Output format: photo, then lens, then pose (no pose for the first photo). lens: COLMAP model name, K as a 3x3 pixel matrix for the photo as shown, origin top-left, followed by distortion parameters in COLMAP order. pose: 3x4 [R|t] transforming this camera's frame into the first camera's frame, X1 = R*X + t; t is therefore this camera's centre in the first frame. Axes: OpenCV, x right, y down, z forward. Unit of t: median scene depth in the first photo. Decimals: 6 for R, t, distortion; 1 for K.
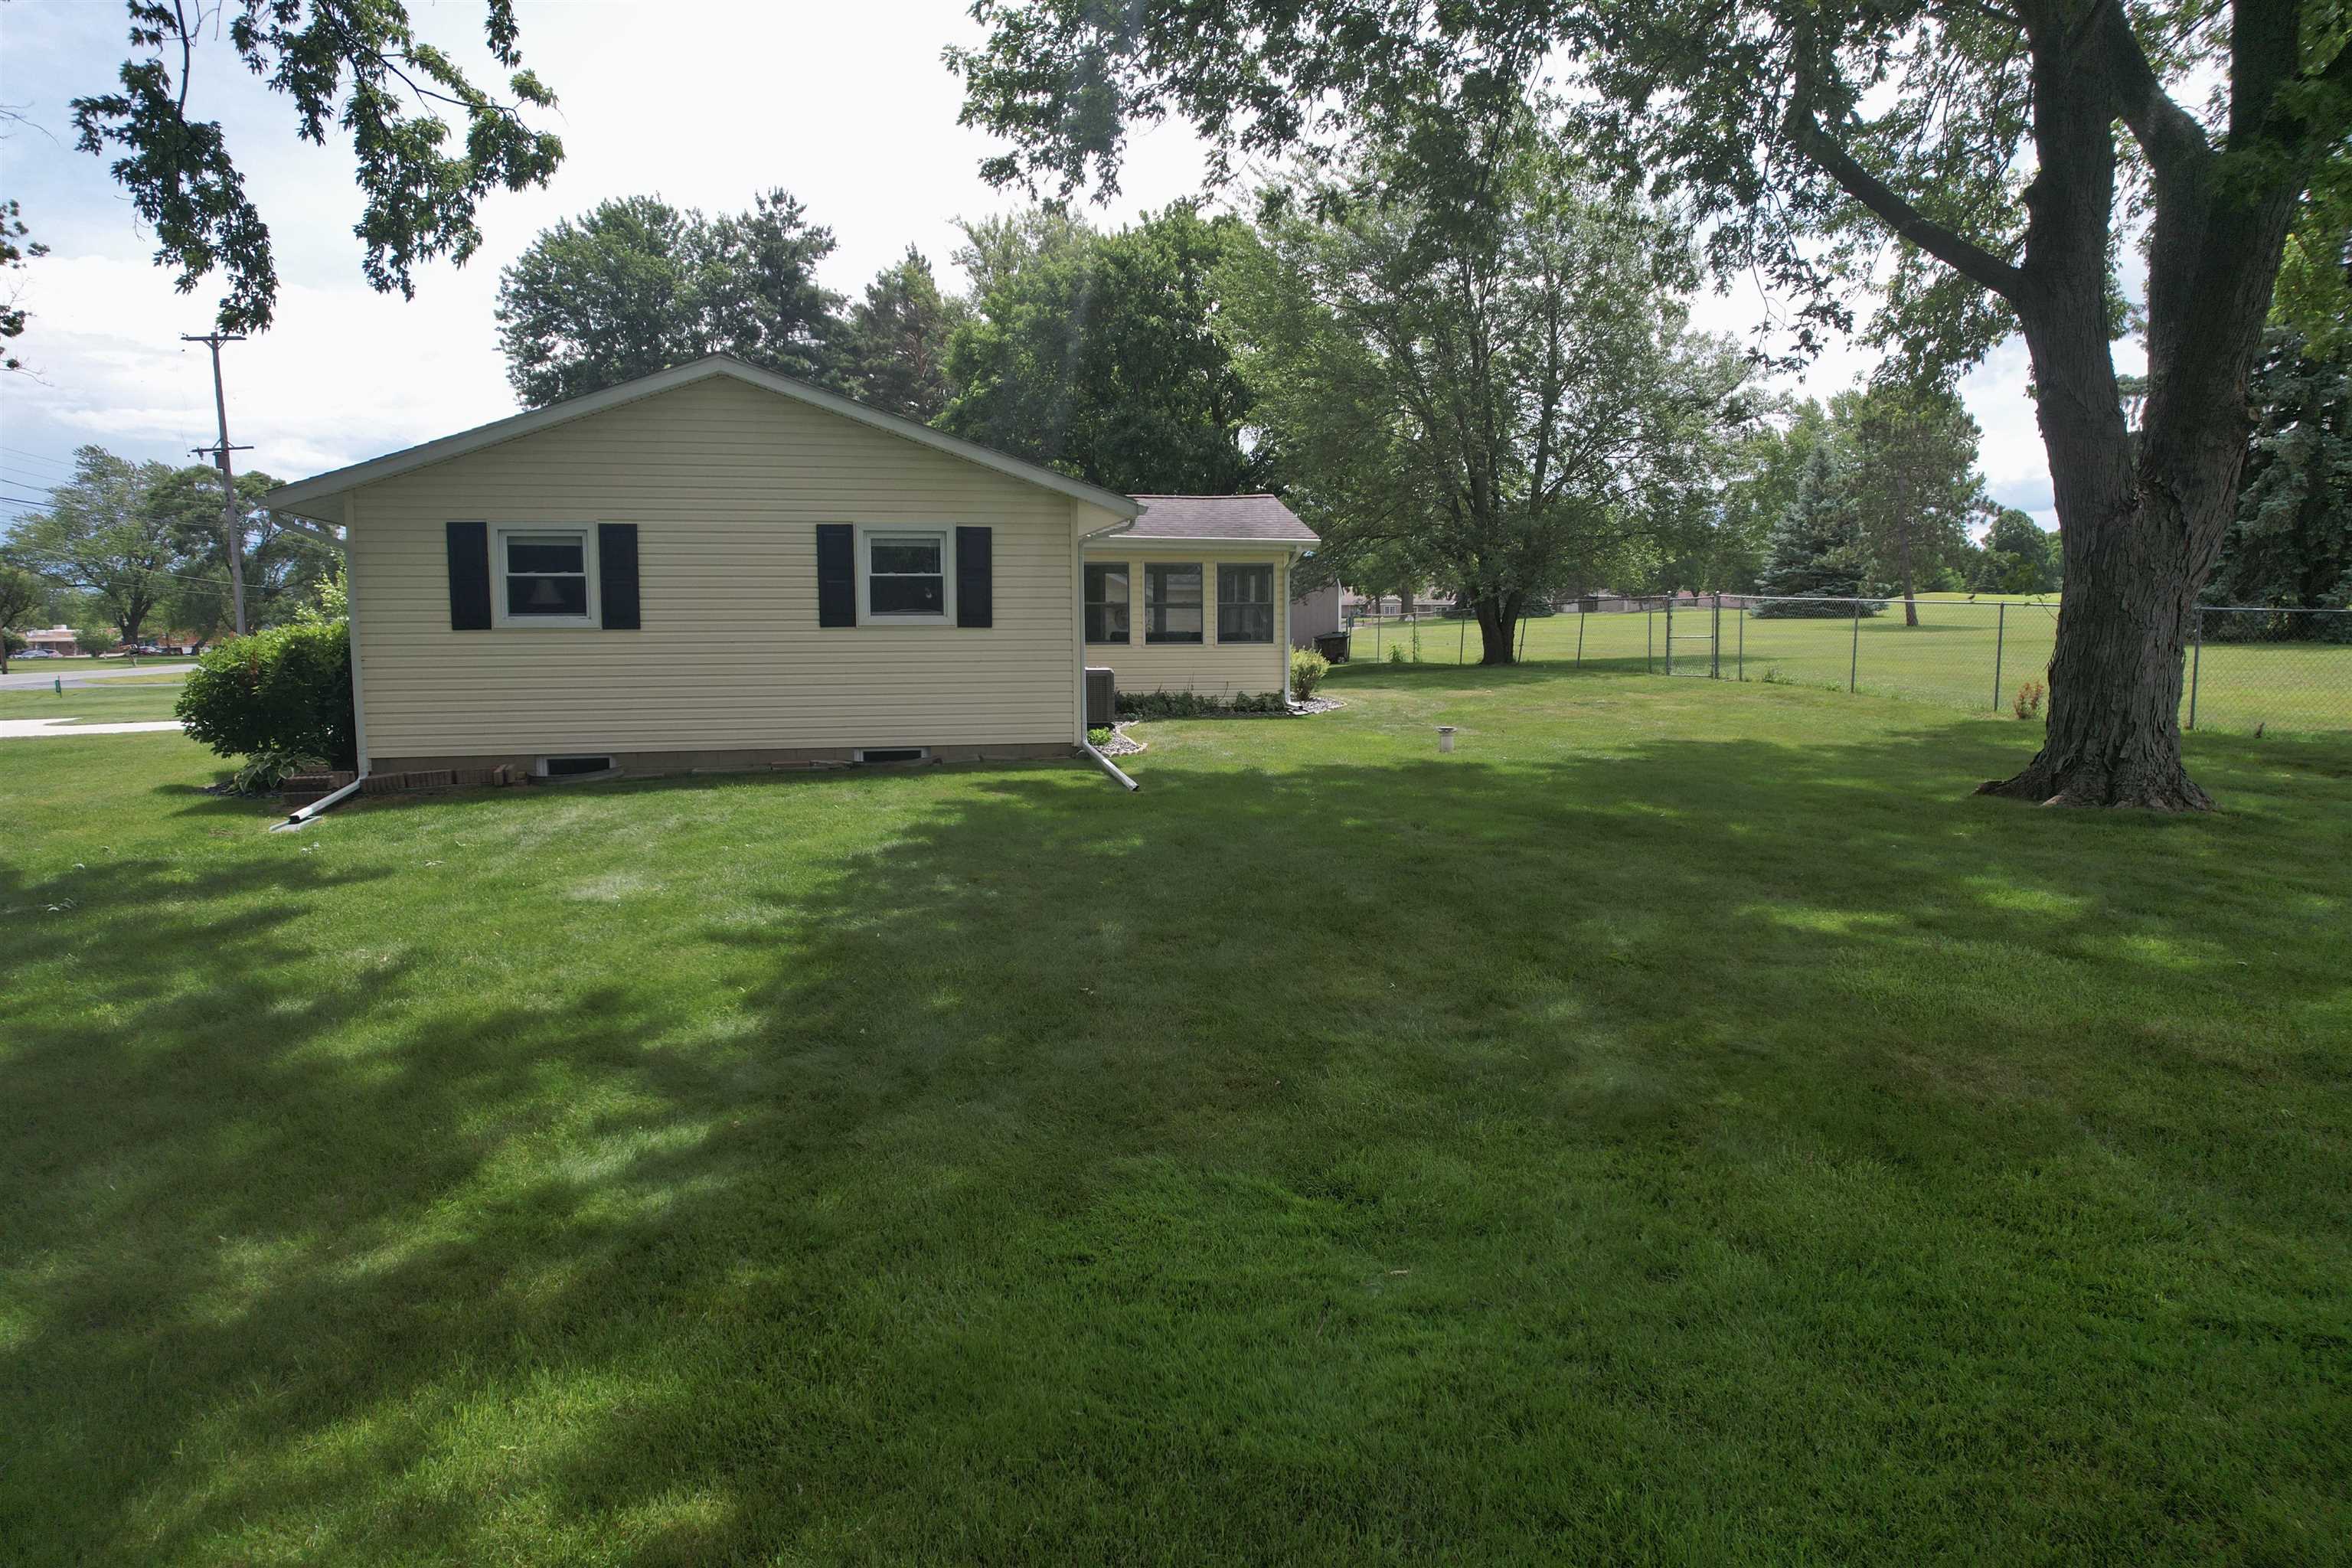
lens RADIAL K [[1521.3, 0, 1204.7], [0, 1521.3, 797.9], [0, 0, 1]] dist [-0.088197, 0.083263]
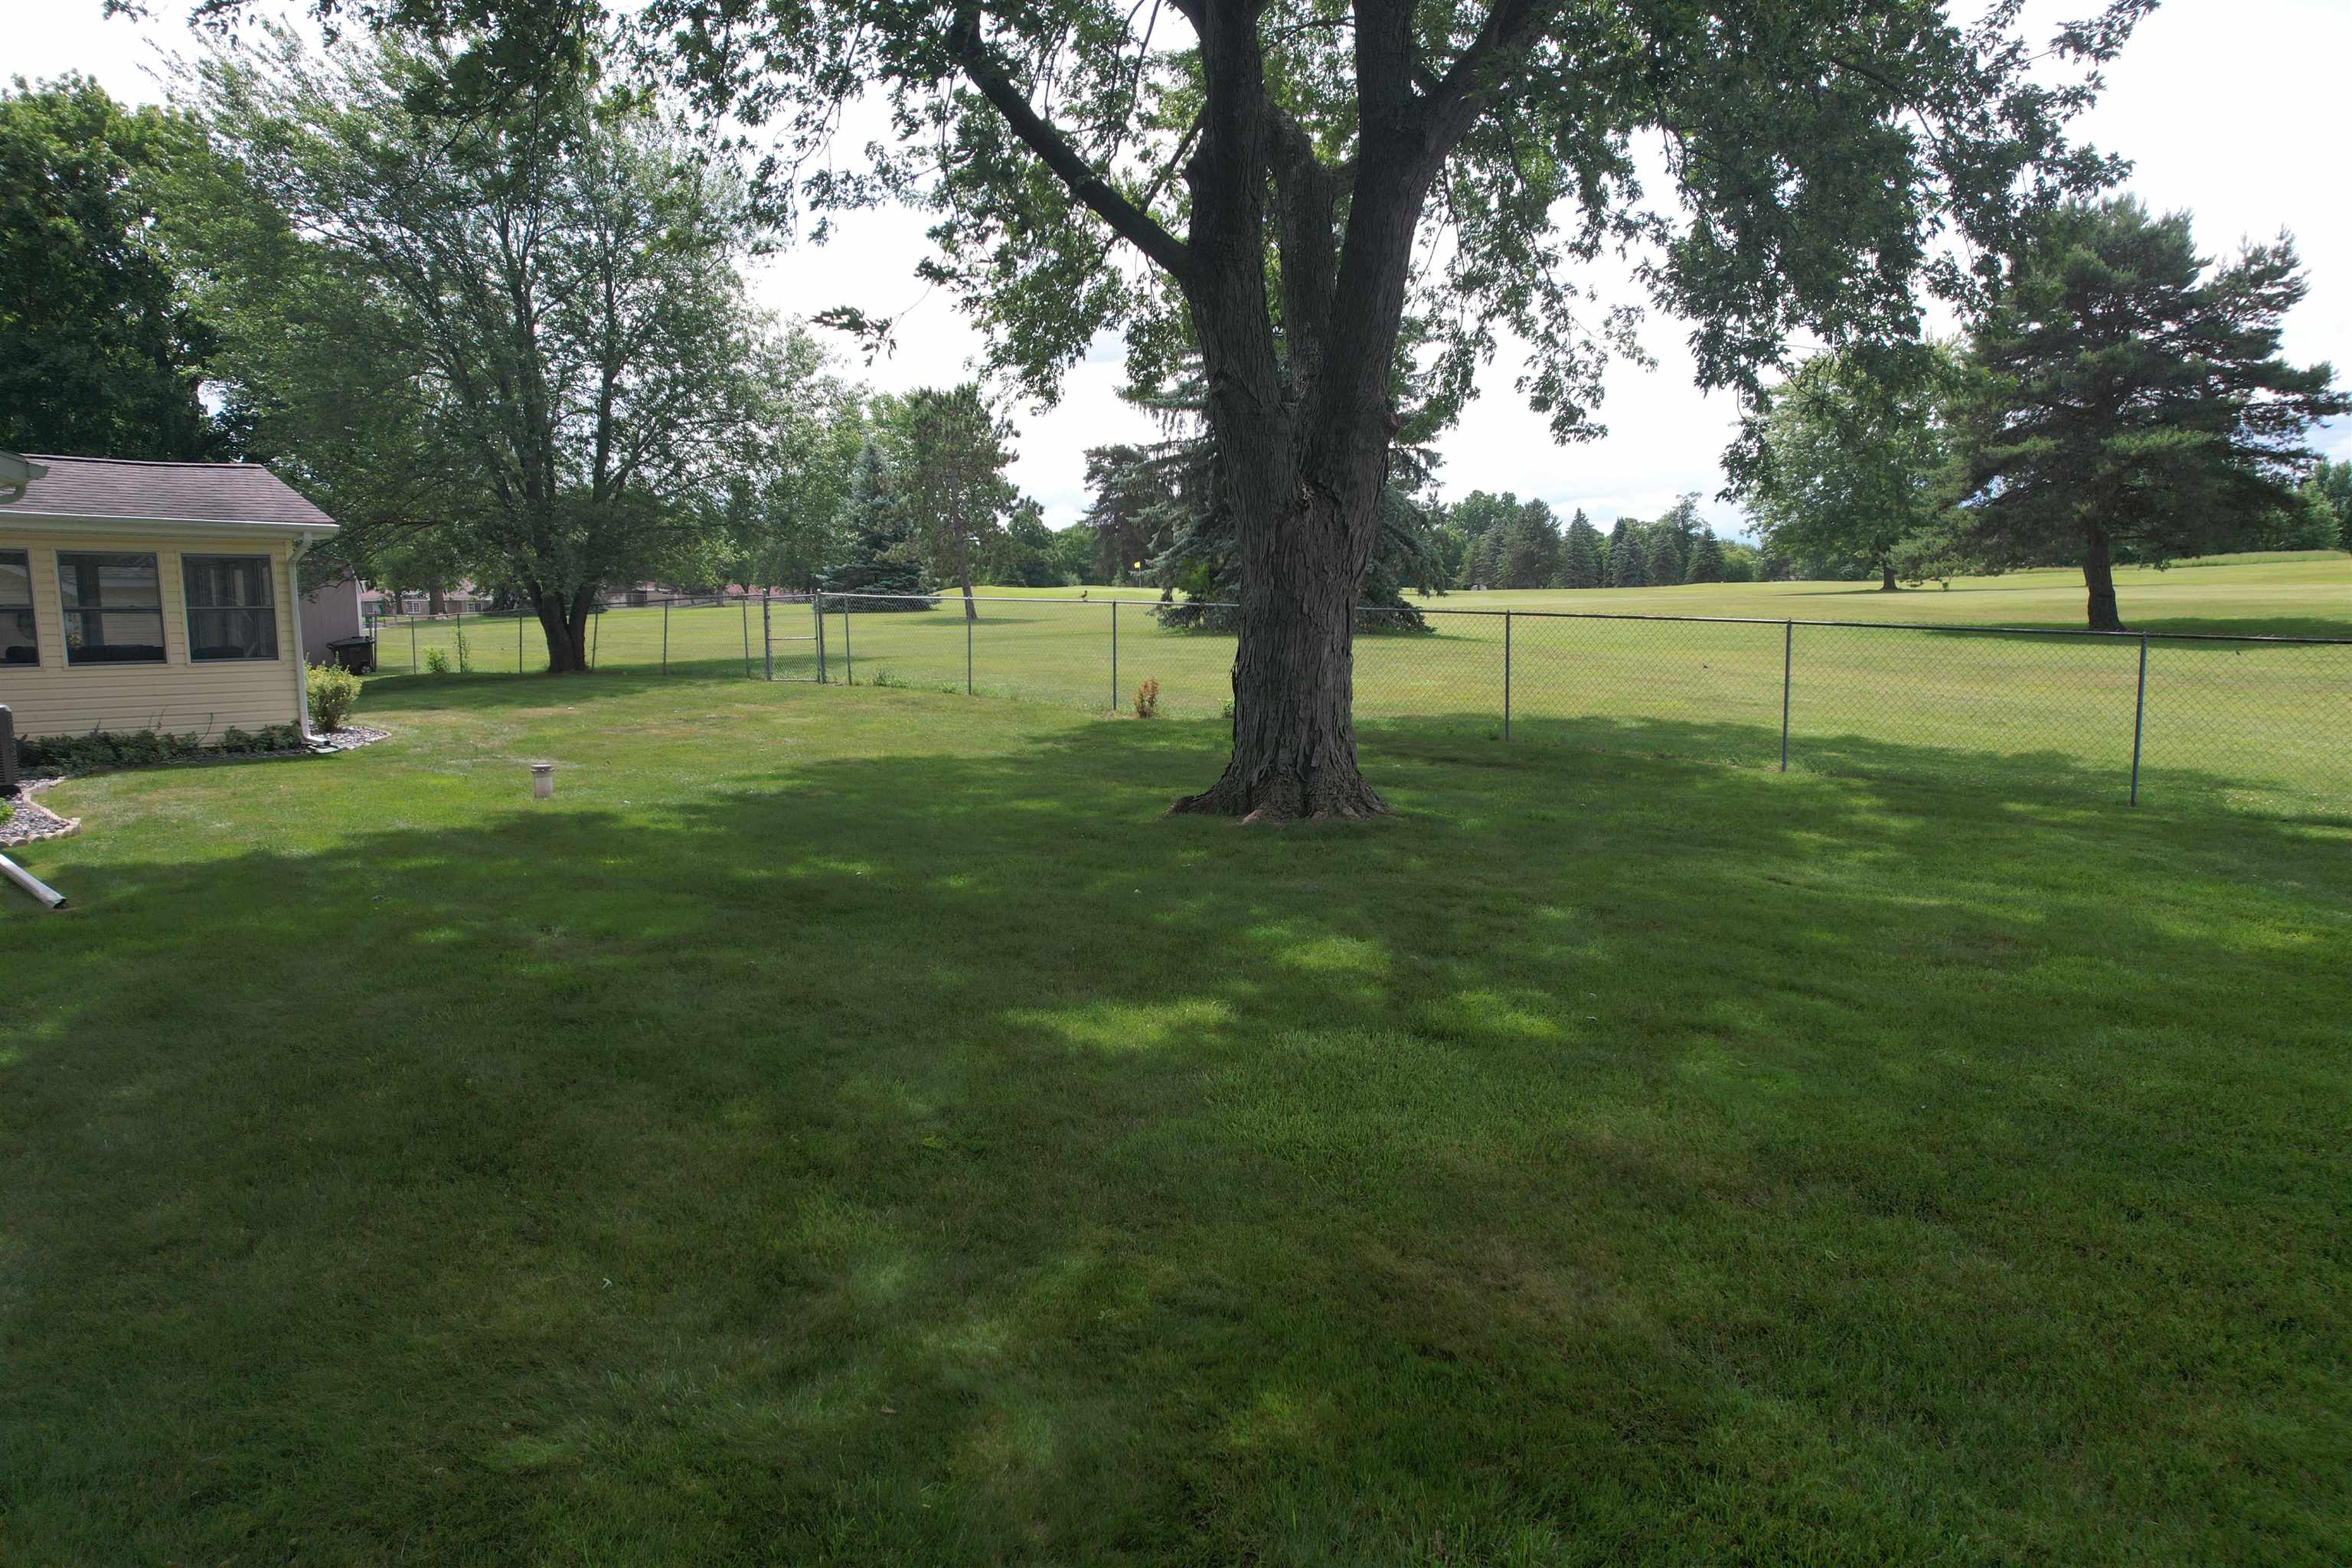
lens RADIAL K [[1521.3, 0, 1204.7], [0, 1521.3, 797.9], [0, 0, 1]] dist [-0.088197, 0.083263]
pose [[0.821536, -0.070729, 0.565752, -0.000035], [0.068220, 0.997341, 0.025622, -0.021671], [-0.566060, 0.017547, 0.824177, 0.134533]]
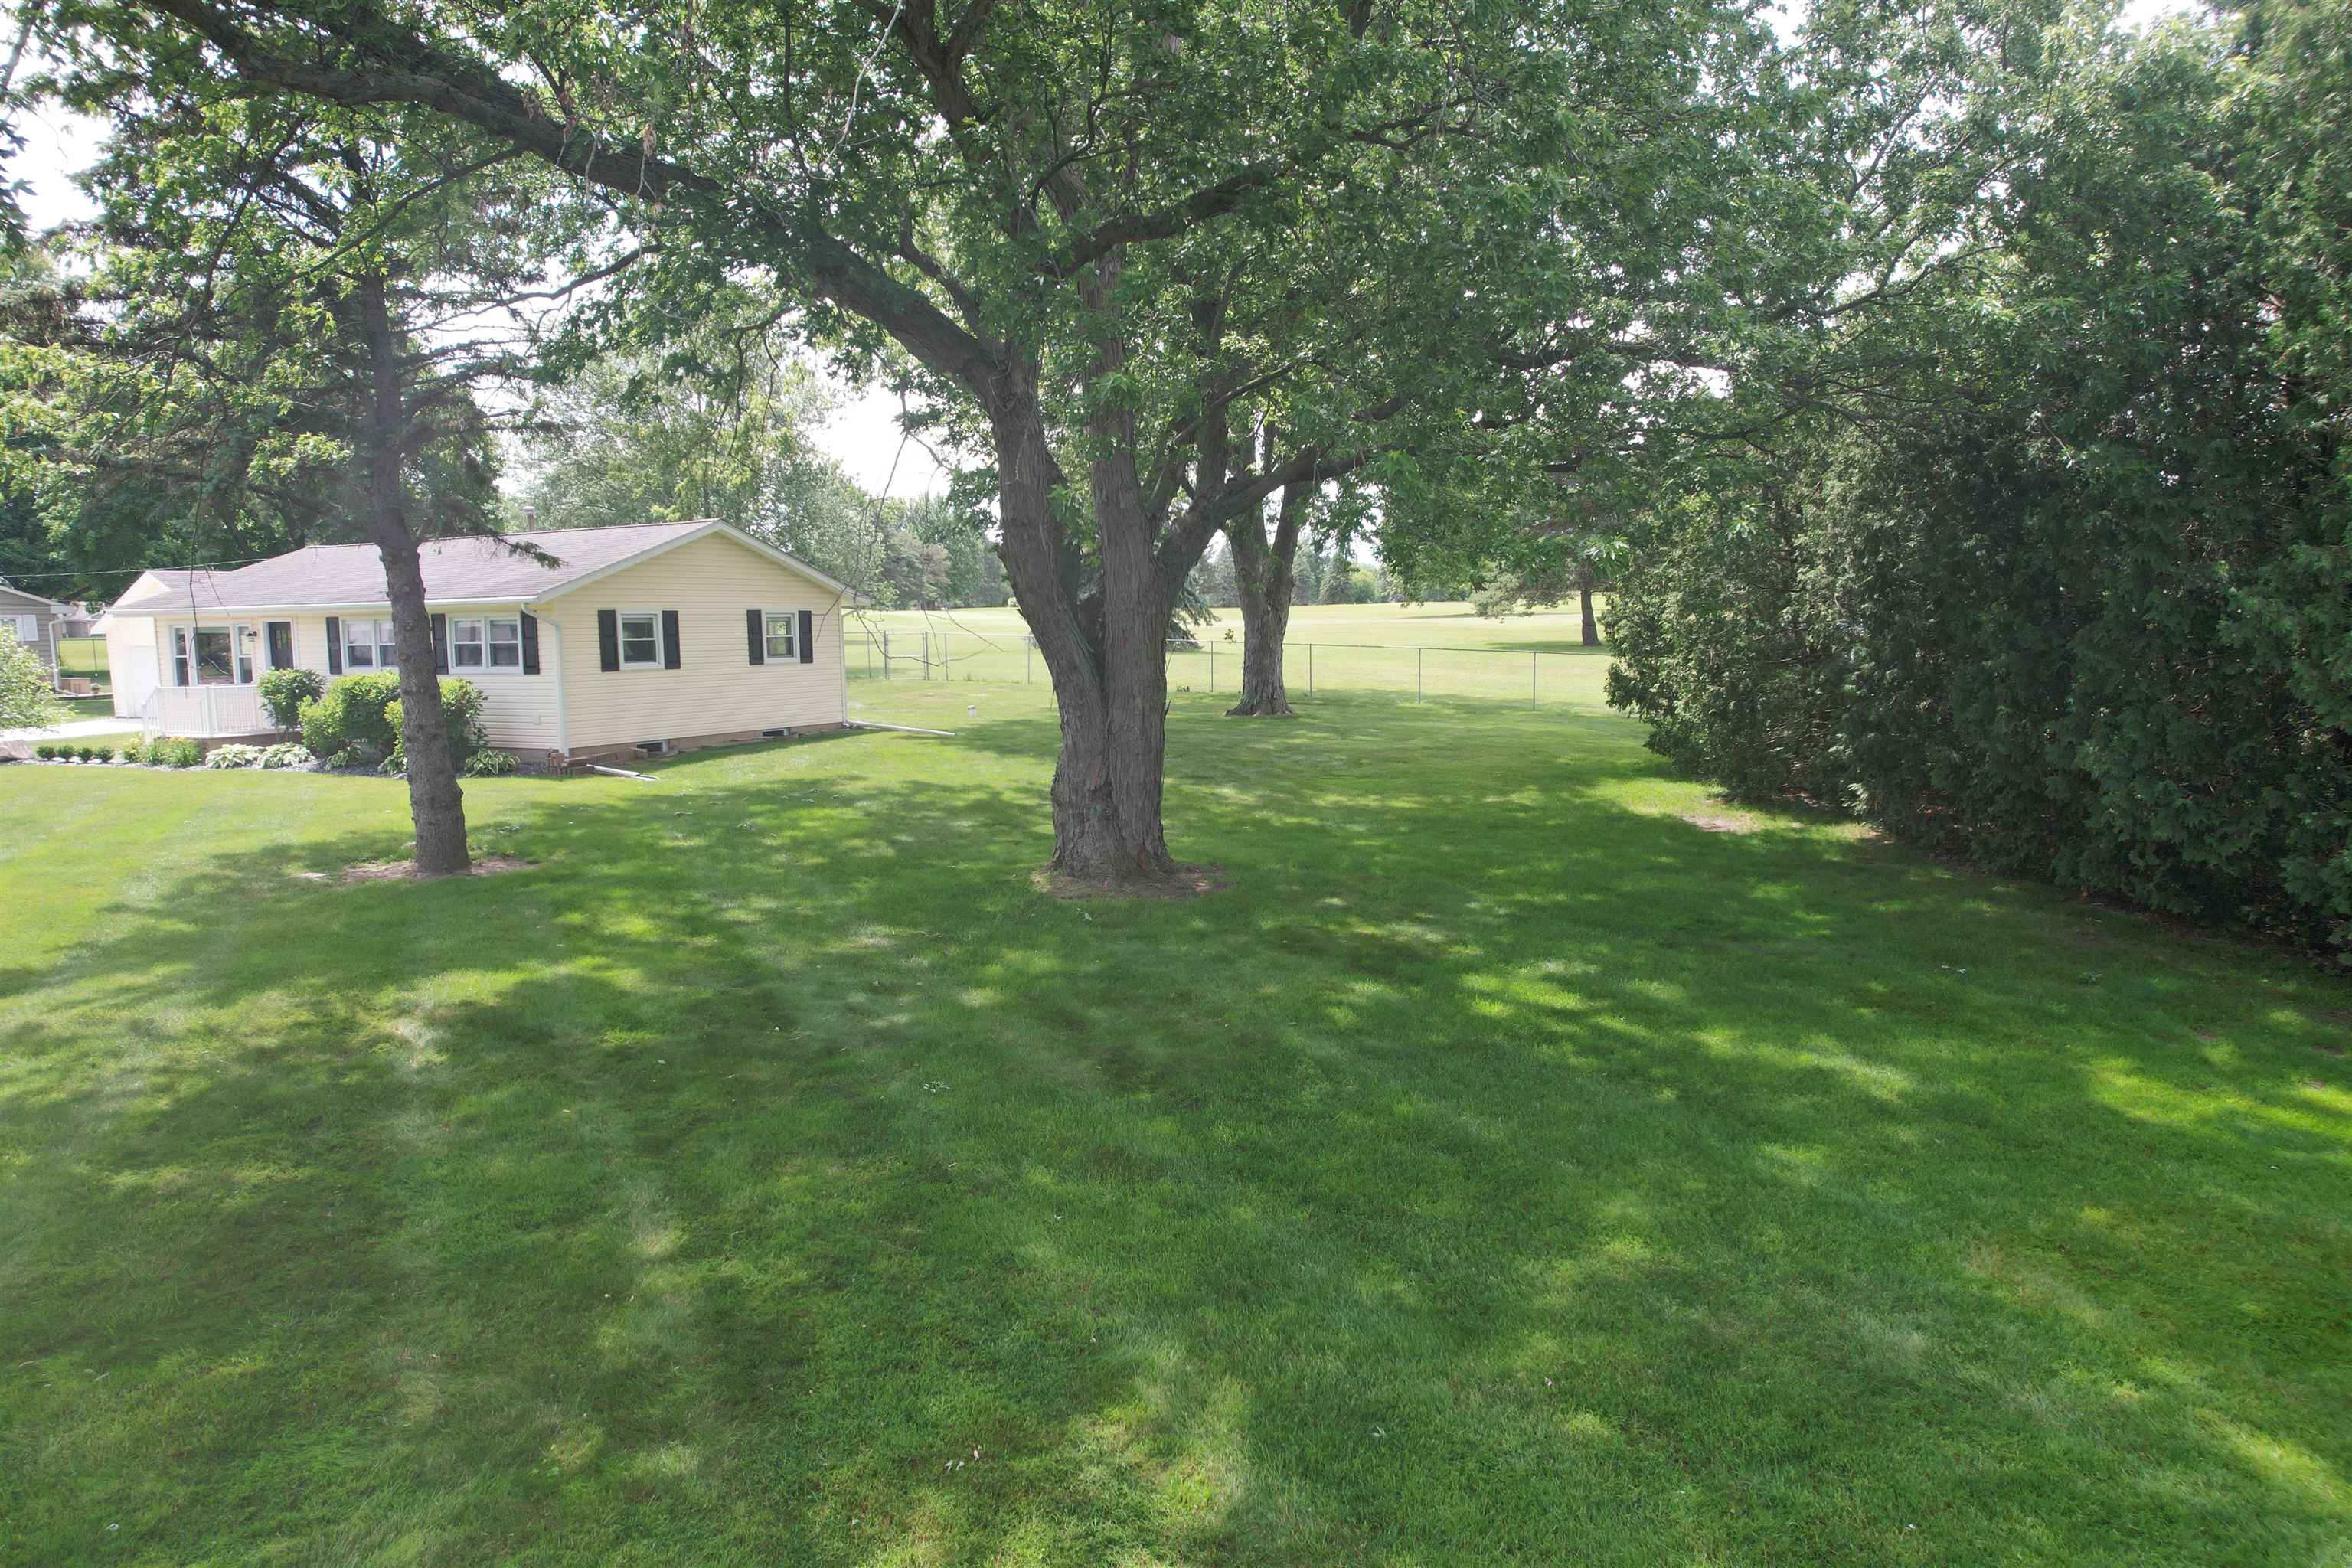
lens RADIAL K [[1521.3, 0, 1204.7], [0, 1521.3, 797.9], [0, 0, 1]] dist [-0.088197, 0.083263]
pose [[0.664339, -0.088209, 0.742208, -1.004087], [0.093284, 0.995033, 0.034759, 0.030568], [-0.741587, 0.046144, 0.669268, -0.521445]]
